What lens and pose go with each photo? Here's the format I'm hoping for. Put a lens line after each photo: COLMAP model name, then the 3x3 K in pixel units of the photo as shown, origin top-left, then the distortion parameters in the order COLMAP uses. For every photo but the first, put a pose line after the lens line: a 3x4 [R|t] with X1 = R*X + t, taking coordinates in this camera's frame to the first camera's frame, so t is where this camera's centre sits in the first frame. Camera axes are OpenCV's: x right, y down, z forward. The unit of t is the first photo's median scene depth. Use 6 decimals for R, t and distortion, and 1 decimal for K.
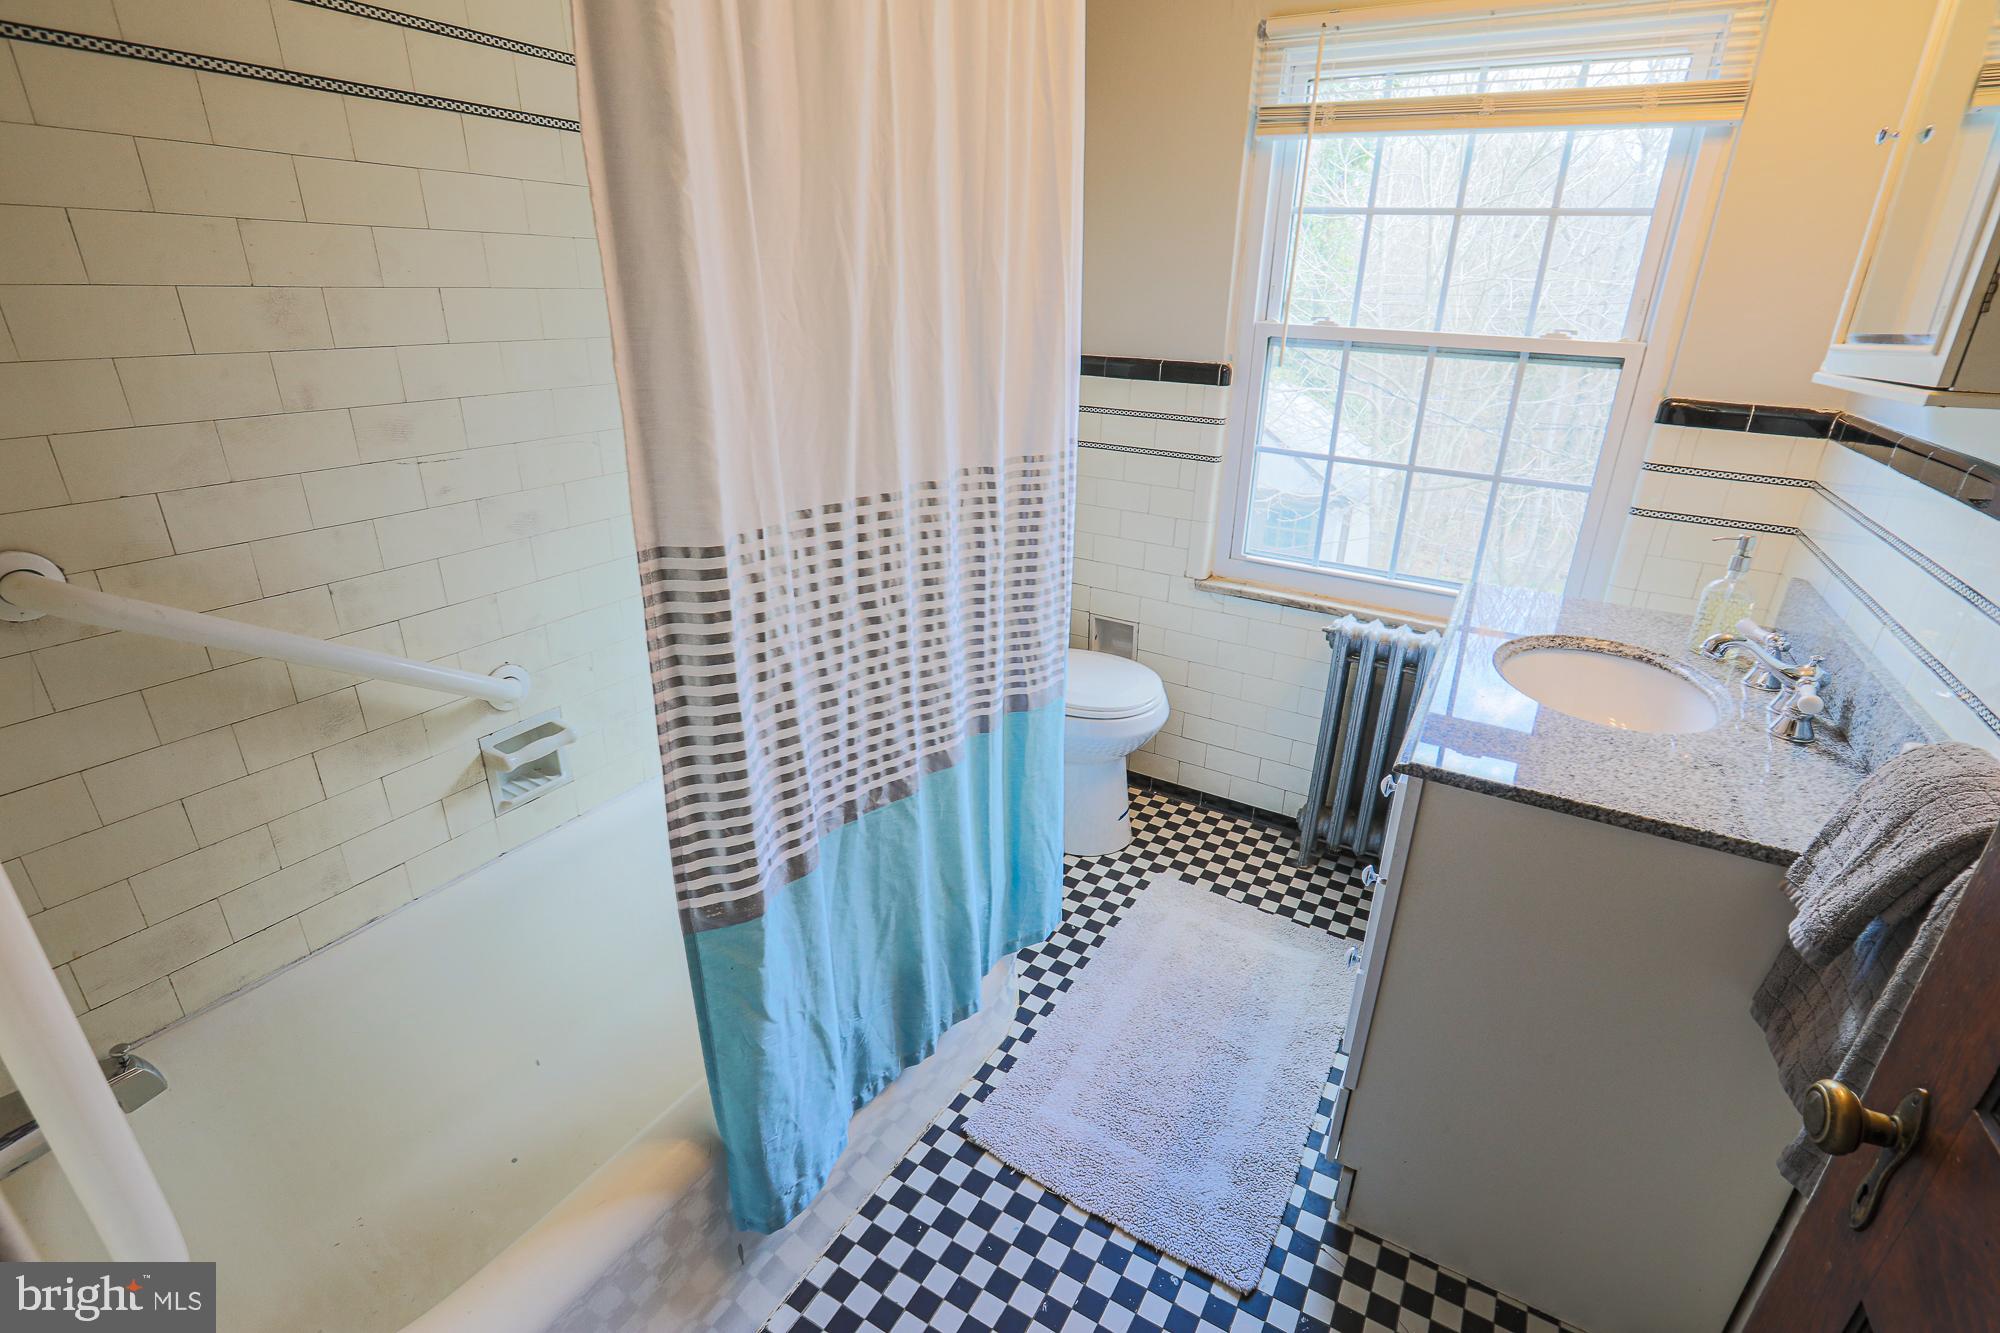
lens RADIAL K [[926.0, 0, 1007.2], [0, 926.0, 668.8], [0, 0, 1]] dist [-0.056905, 0.021708]
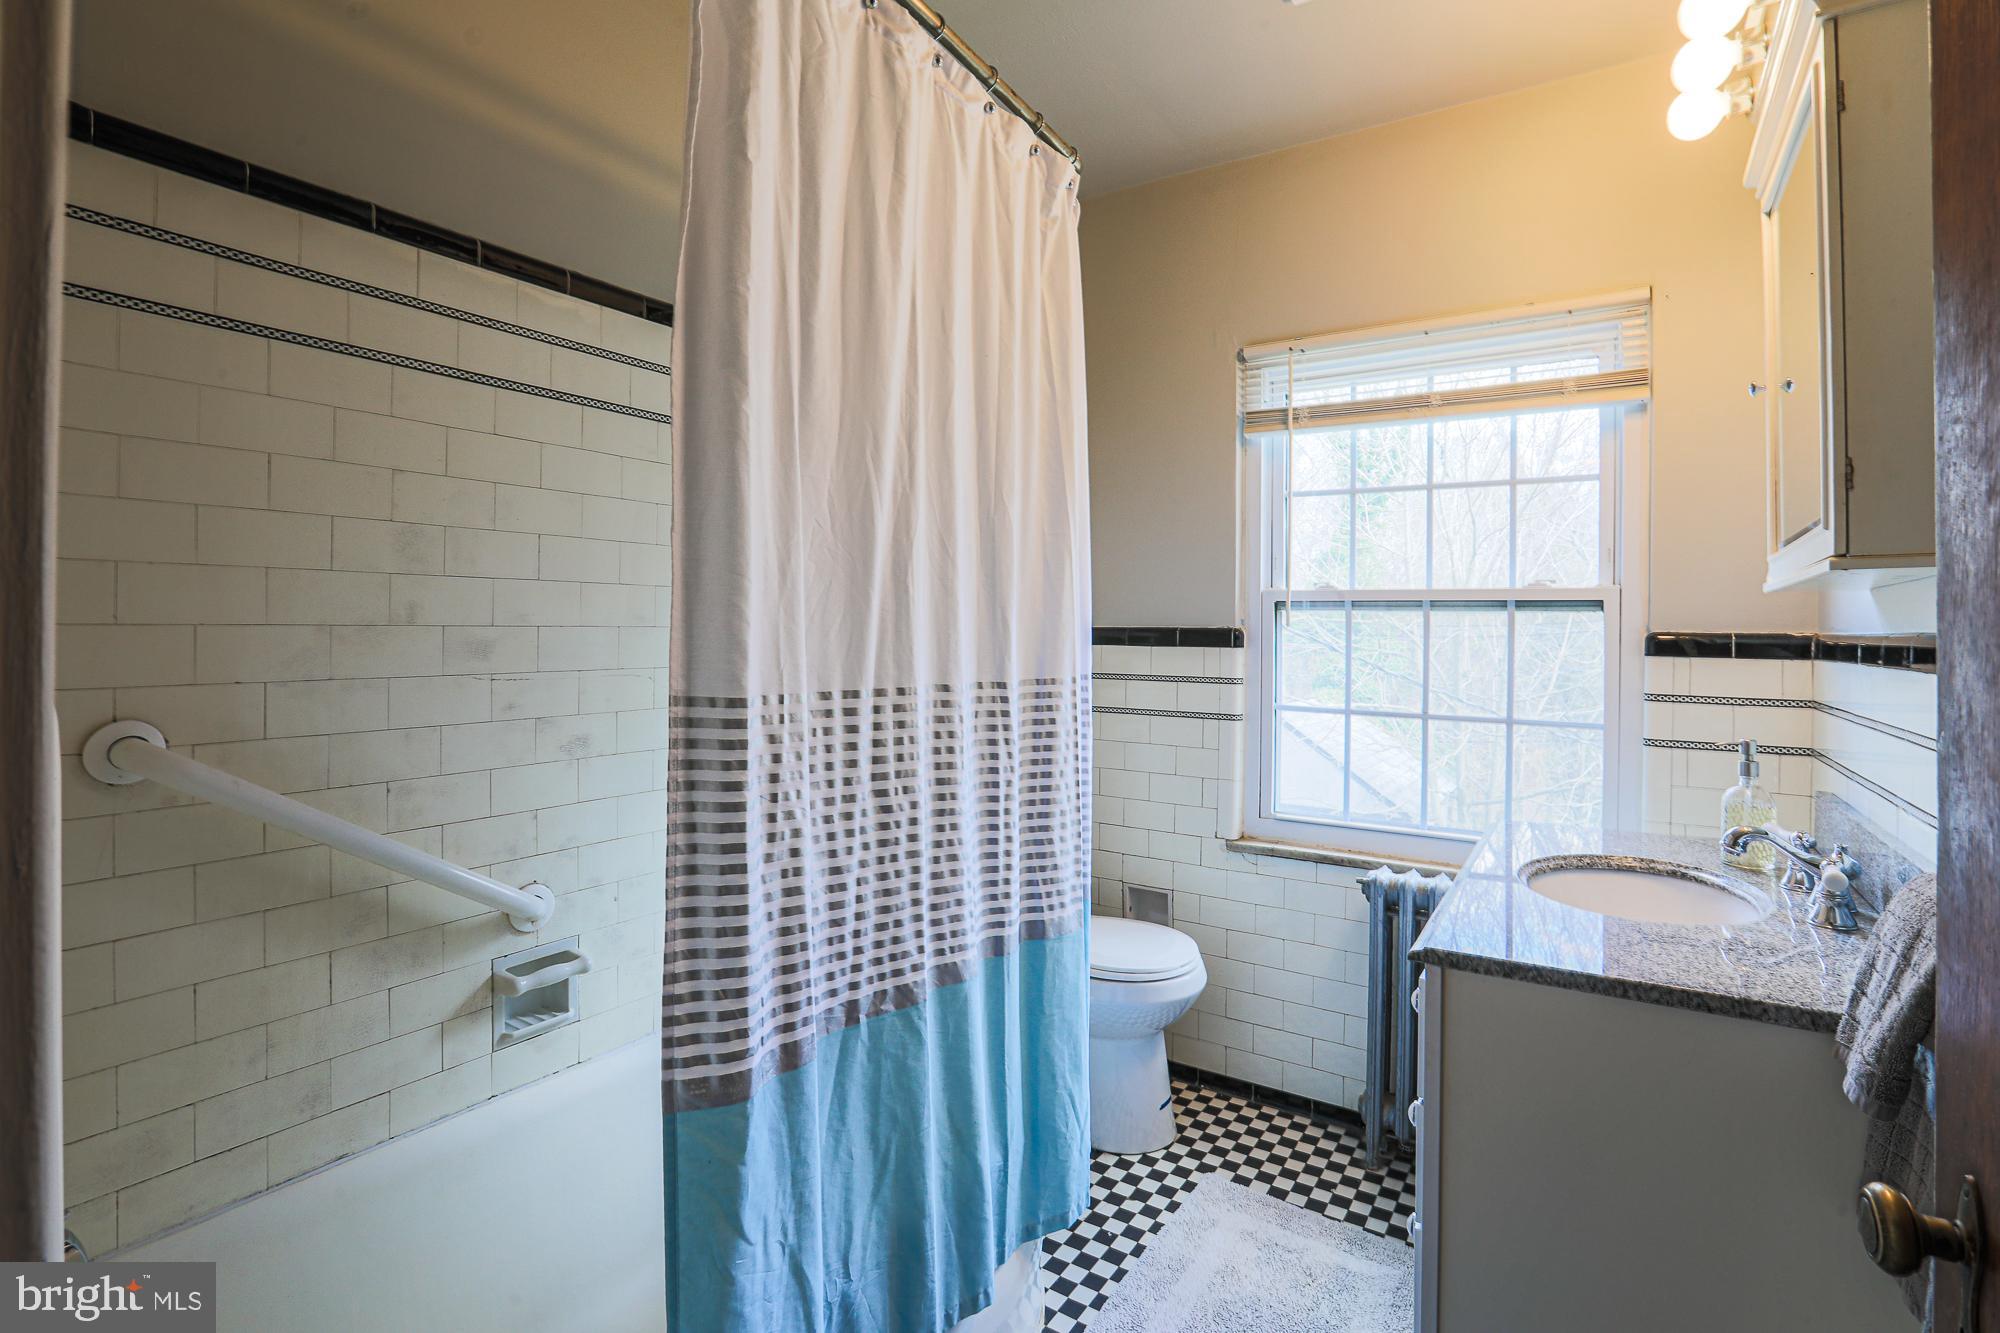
lens RADIAL K [[952.1, 0, 1015.6], [0, 952.1, 652.7], [0, 0, 1]] dist [-0.051823, 0.017906]
pose [[0.998635, -0.006634, -0.051803, 0.049472], [-0.012914, 0.929731, -0.368012, 0.146395], [0.050604, 0.368178, 0.928377, -0.047915]]
